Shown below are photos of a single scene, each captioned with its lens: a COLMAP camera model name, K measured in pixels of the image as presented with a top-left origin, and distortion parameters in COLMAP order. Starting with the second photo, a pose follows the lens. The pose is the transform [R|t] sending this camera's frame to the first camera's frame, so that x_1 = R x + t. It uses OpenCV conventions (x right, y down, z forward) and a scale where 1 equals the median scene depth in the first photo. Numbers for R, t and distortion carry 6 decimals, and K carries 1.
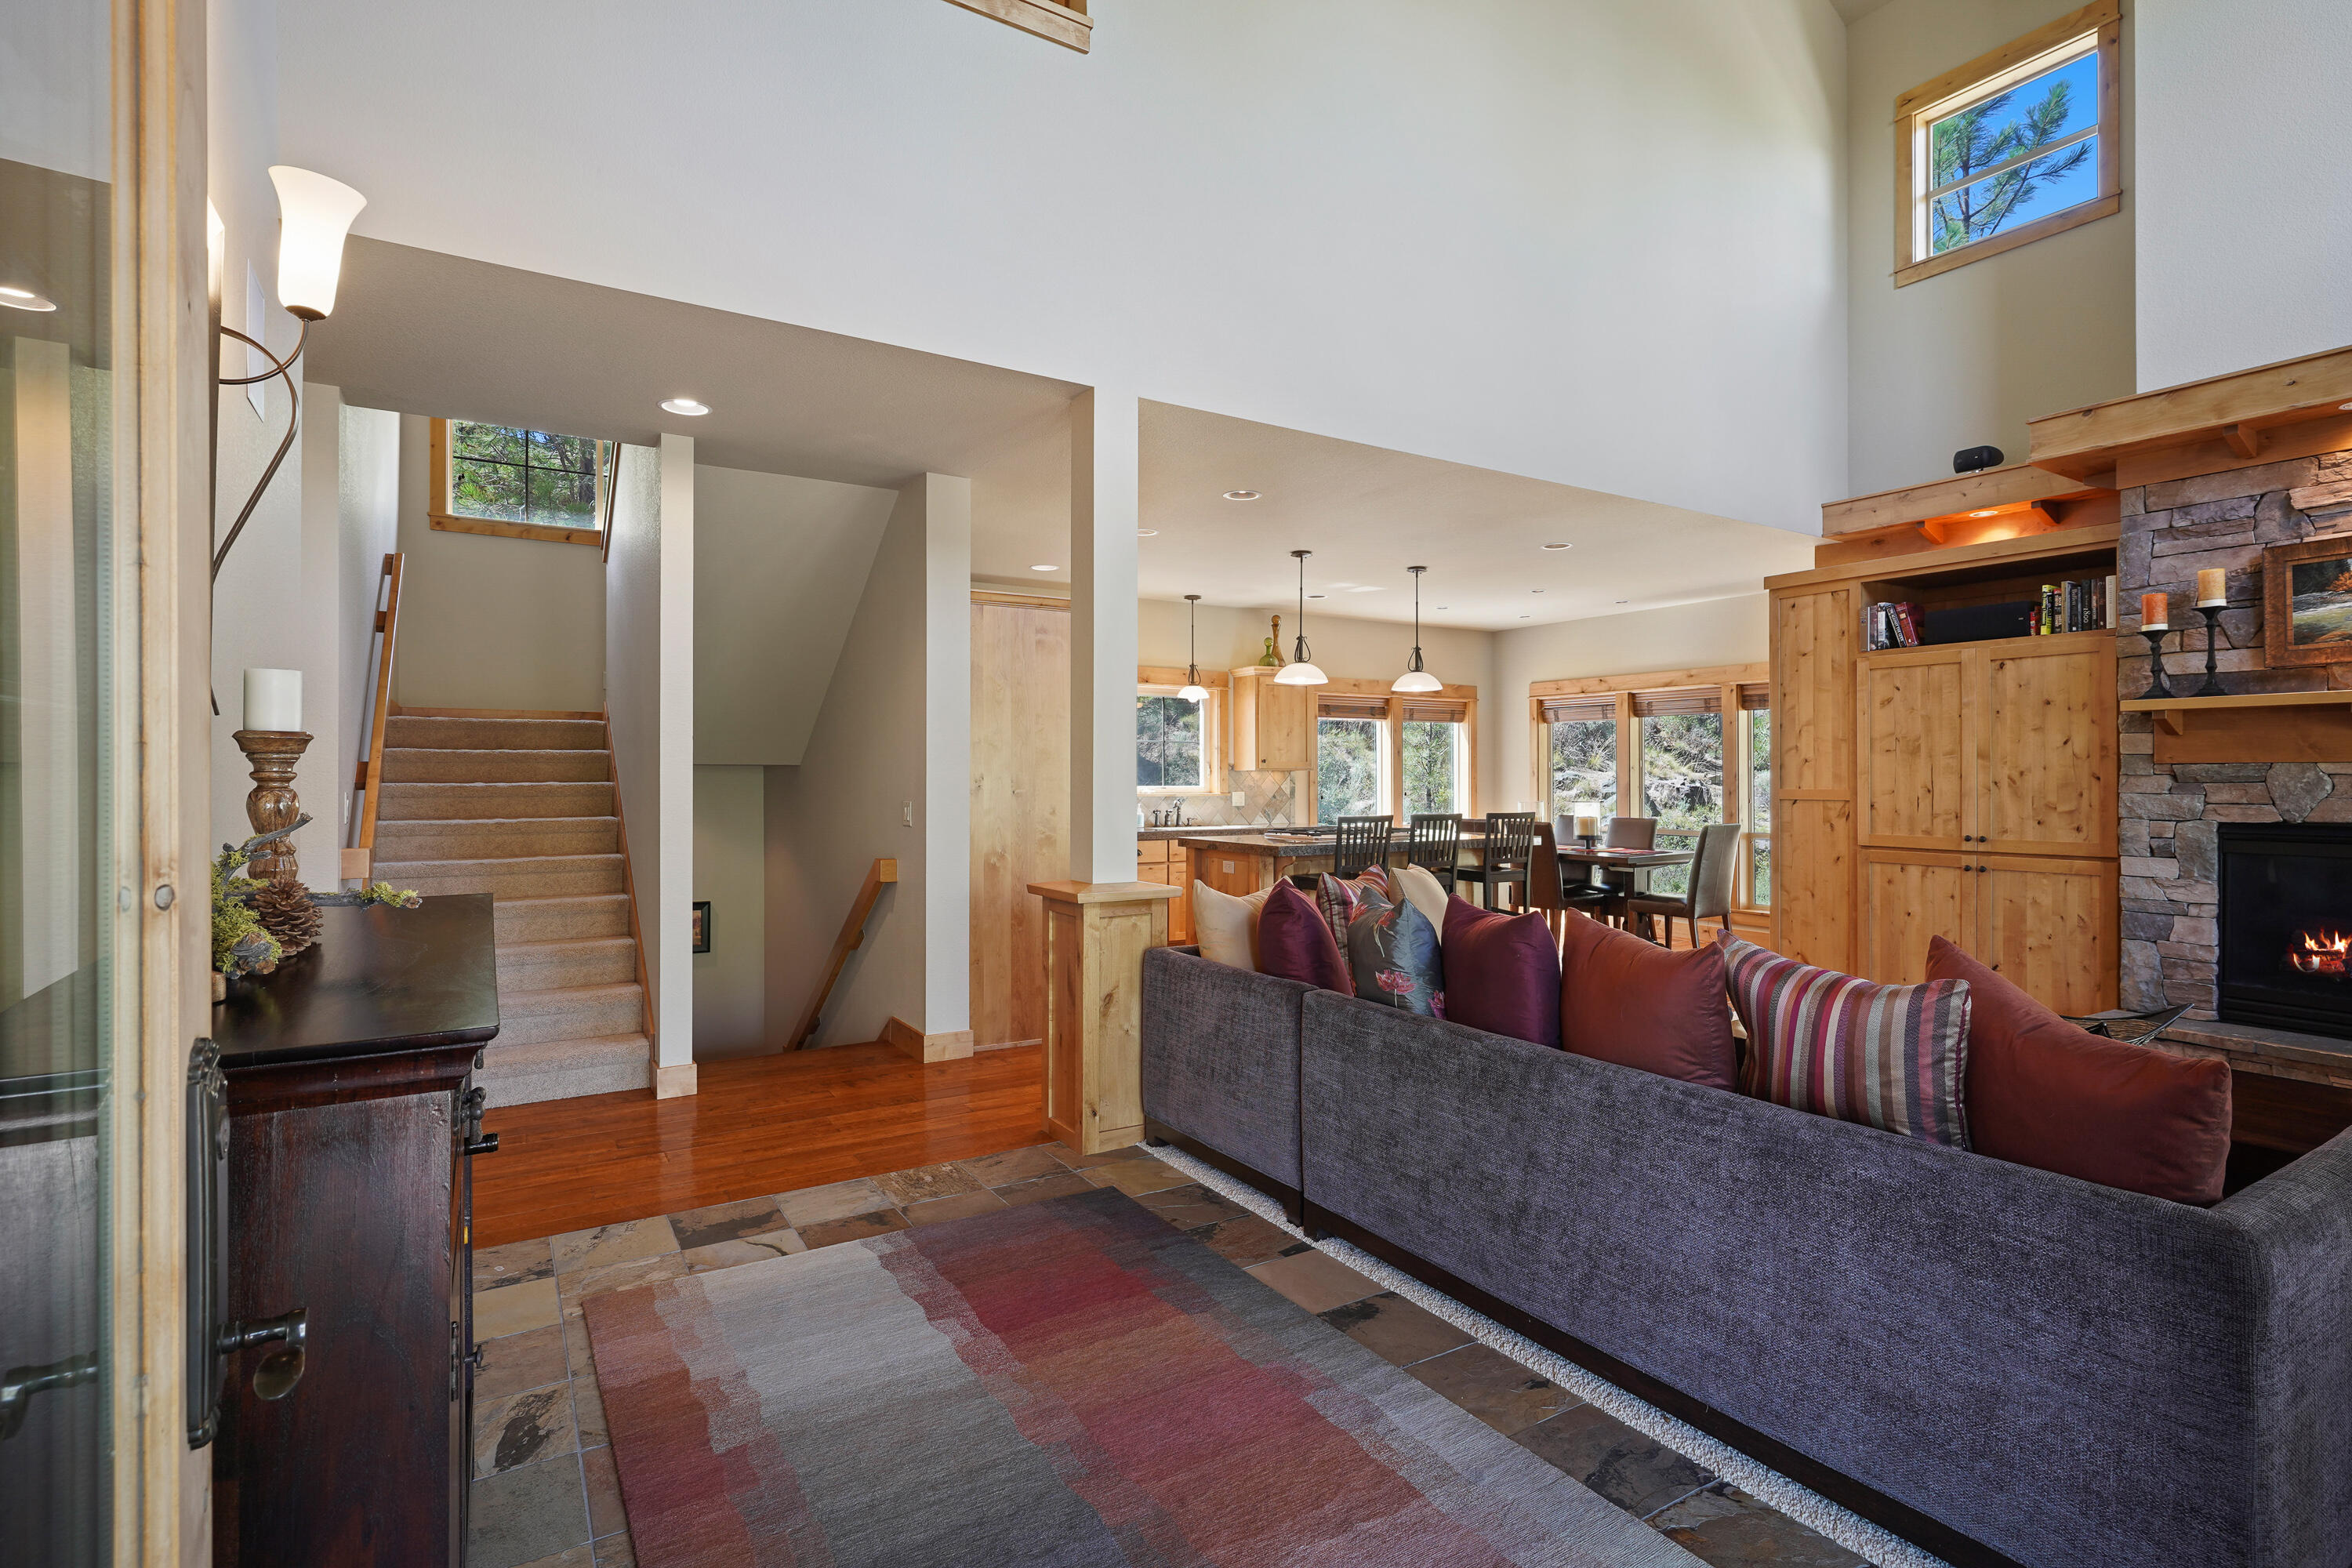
lens RADIAL K [[1138.6, 0, 1186.9], [0, 1138.6, 779.2], [0, 0, 1]] dist [-0.002509, 0.000957]
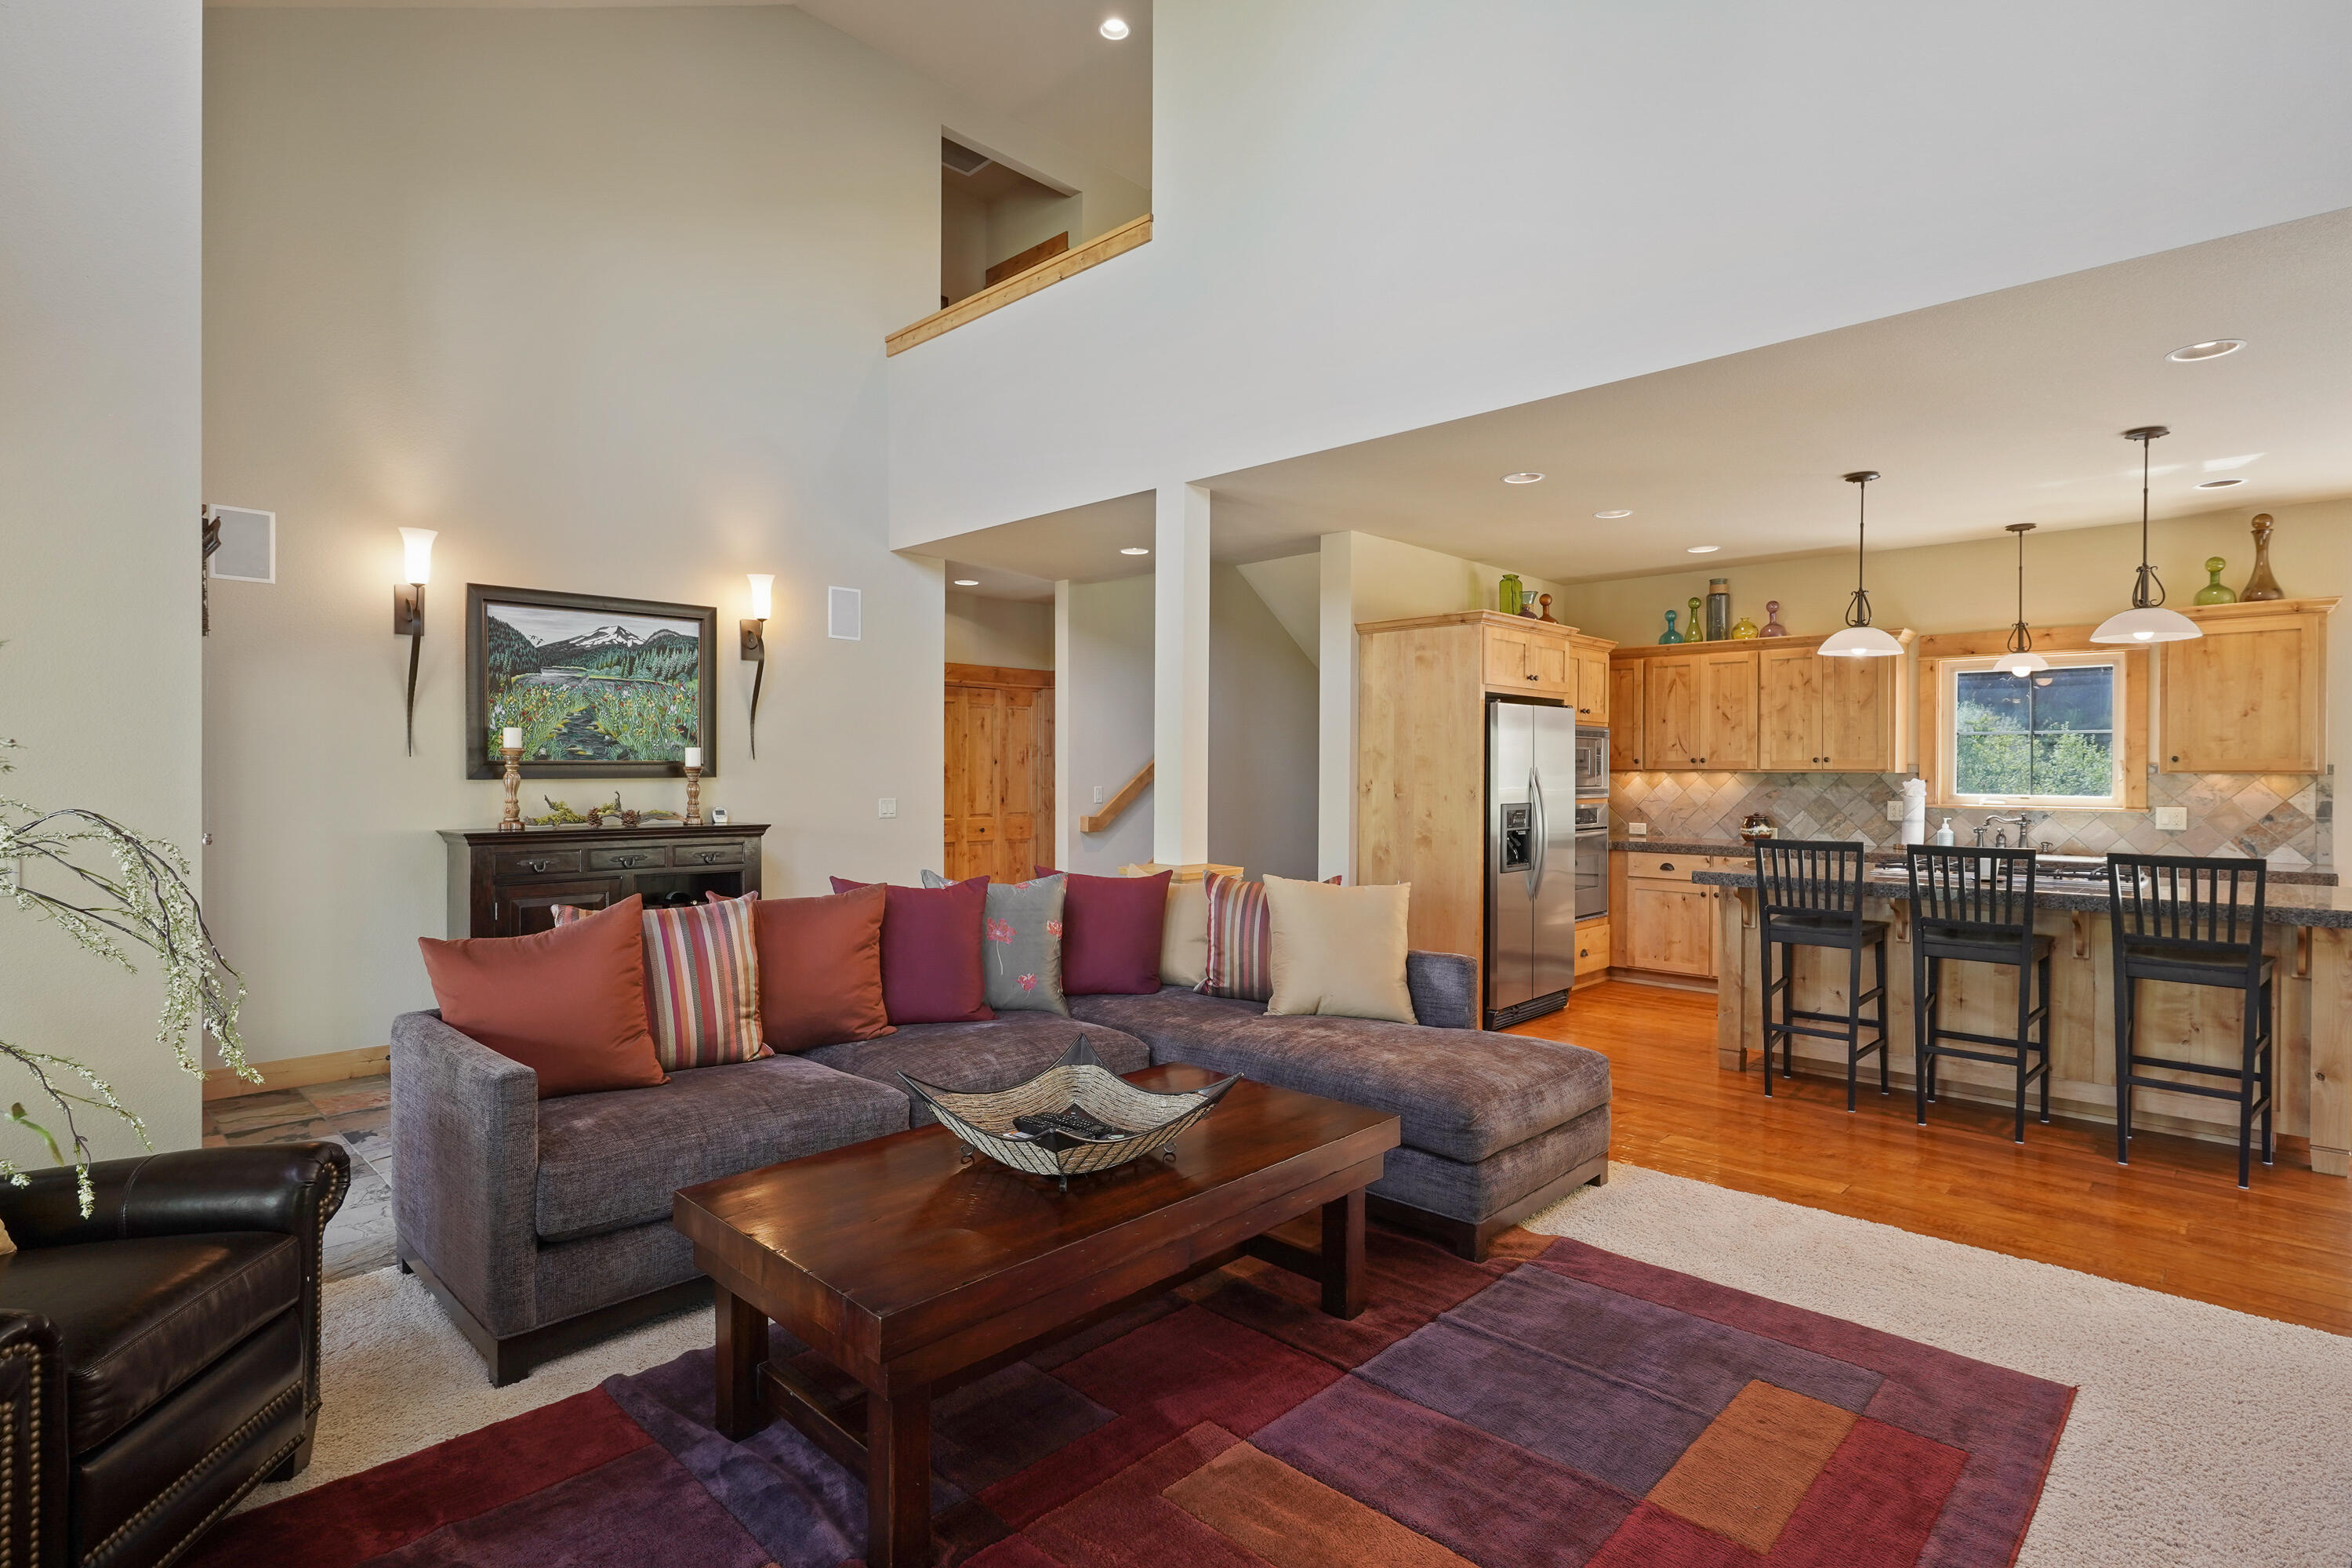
lens RADIAL K [[1138.6, 0, 1186.9], [0, 1138.6, 779.2], [0, 0, 1]] dist [-0.002509, 0.000957]
pose [[0.250630, 0.007773, -0.968052, 0.527901], [-0.004183, 0.999967, 0.006947, -0.006758], [0.968074, 0.002308, 0.250654, 0.309054]]
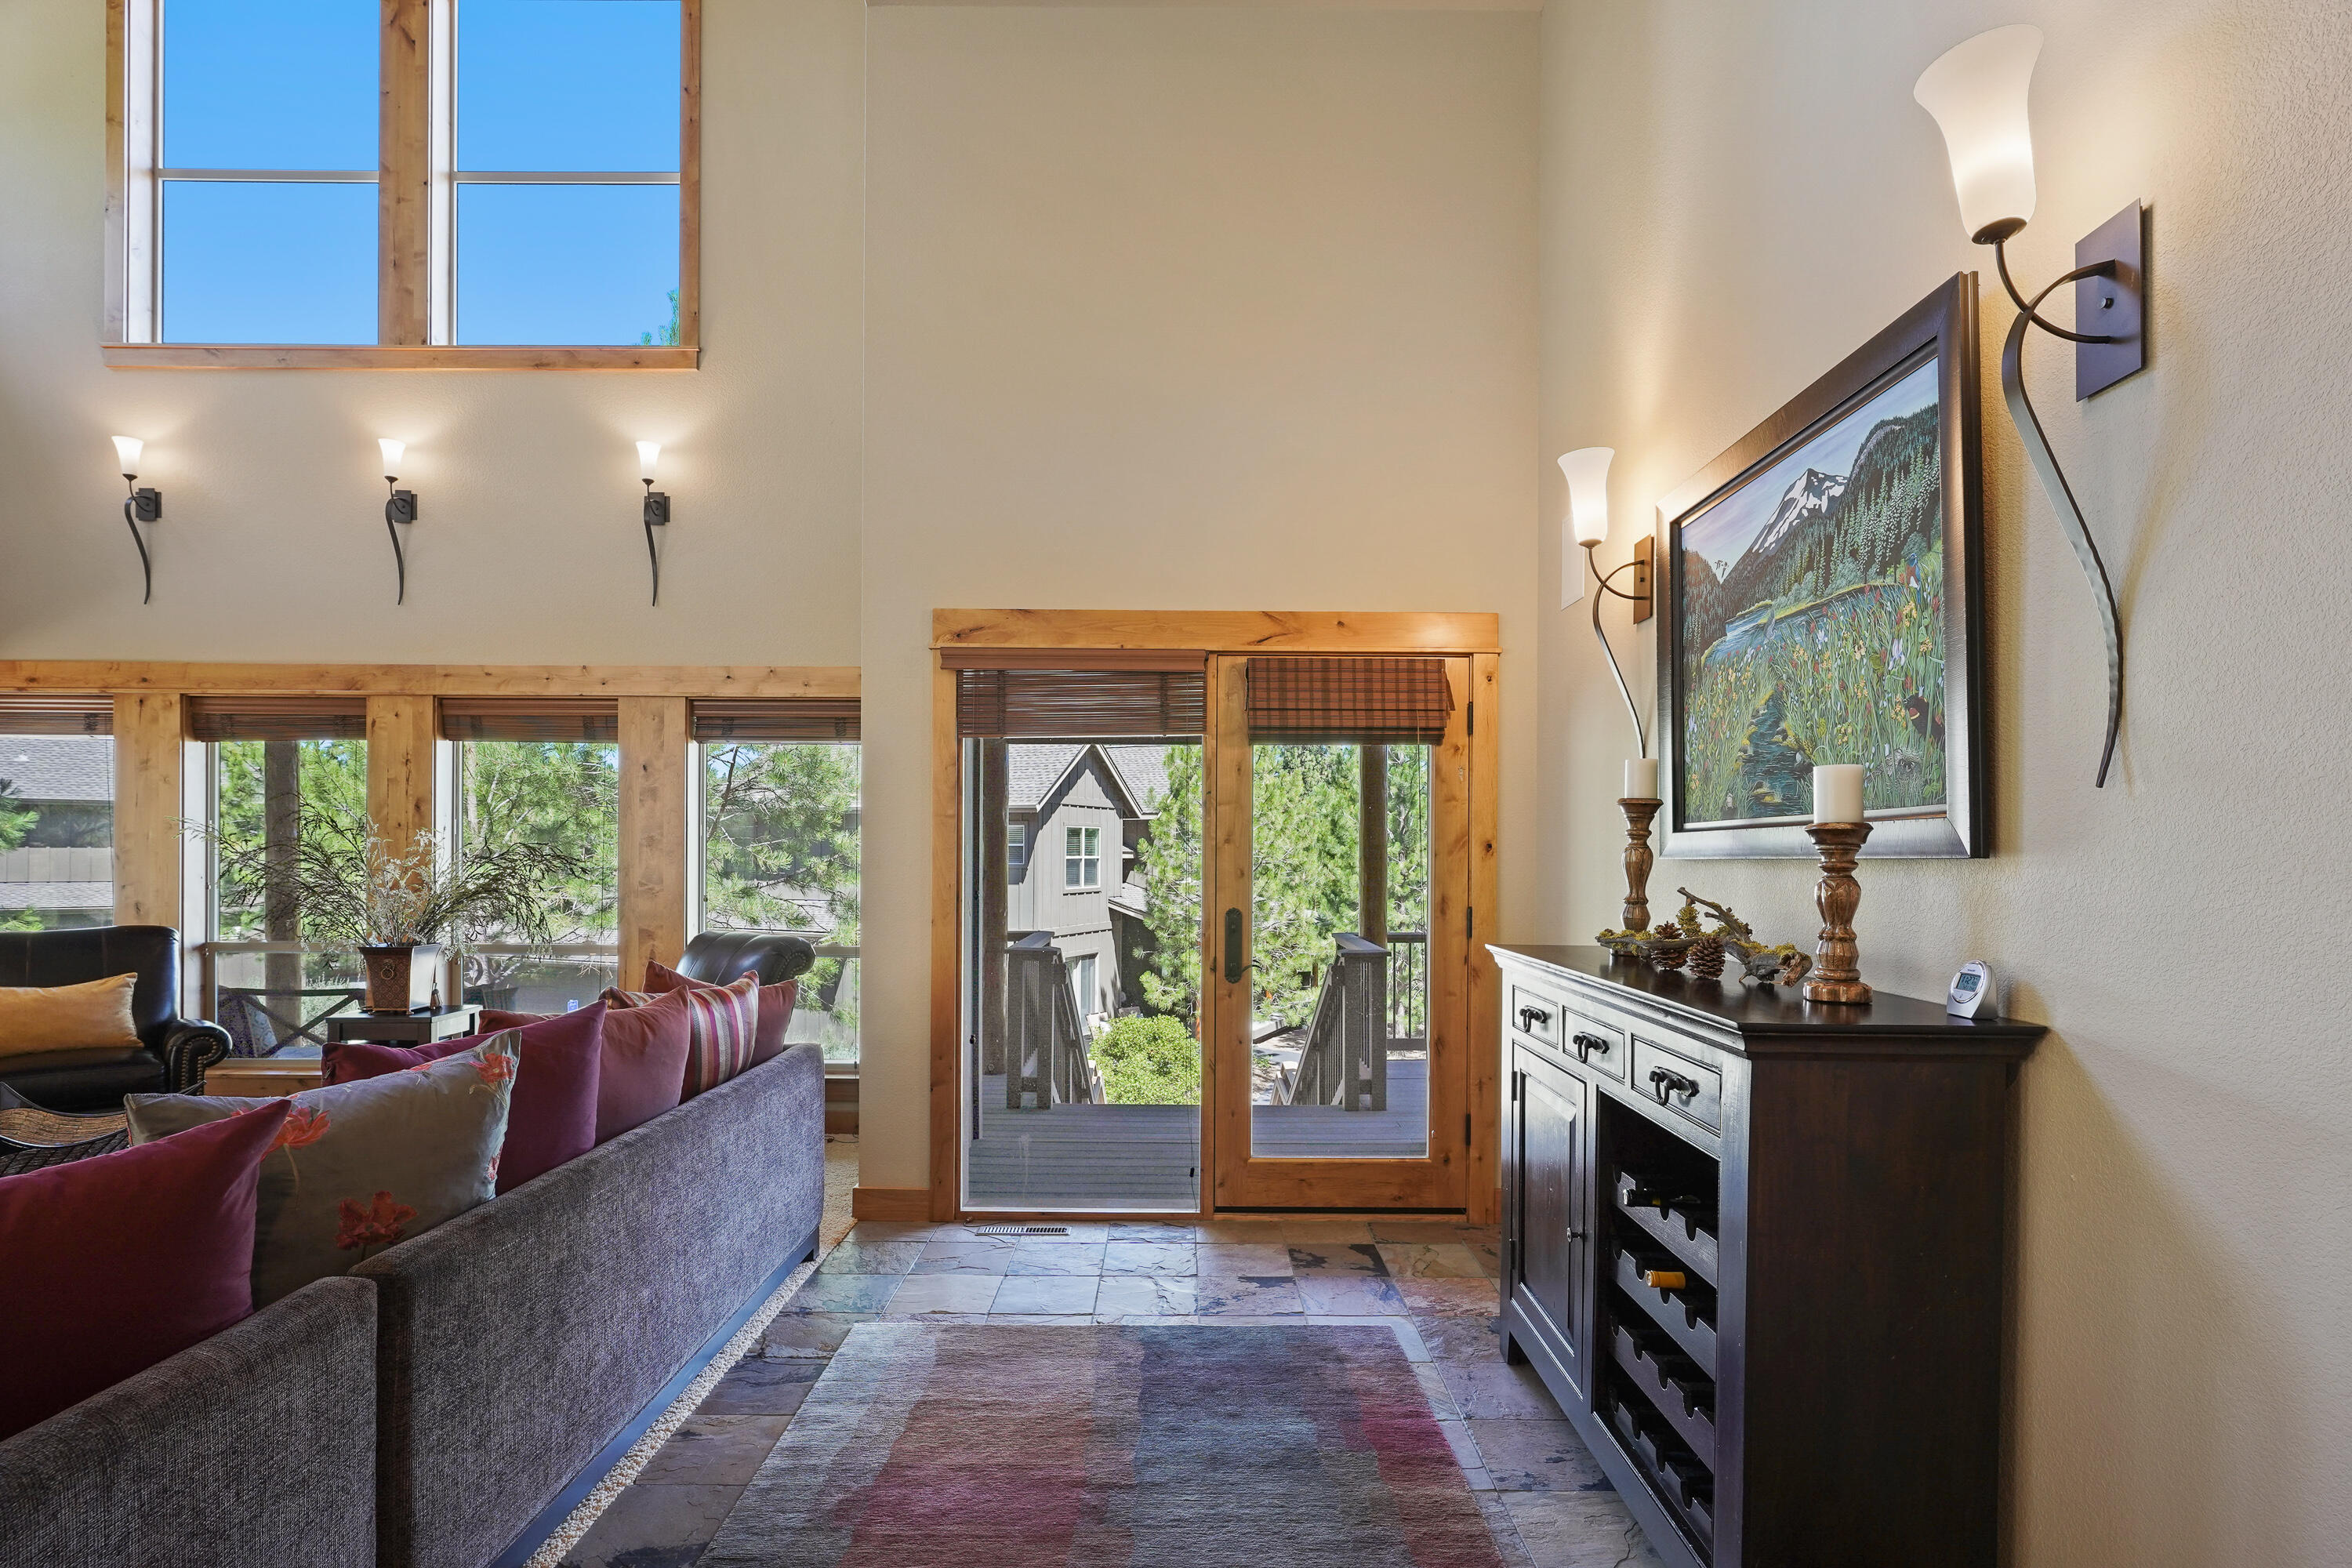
lens RADIAL K [[1165.0, 0, 1173.5], [0, 1165.0, 851.1], [0, 0, 1]] dist [-0.001570, 0.002422]
pose [[-0.844534, -0.004444, 0.535484, -0.169132], [-0.005582, 0.999984, -0.000504, -0.002371], [-0.535473, -0.003415, -0.844545, 0.445825]]
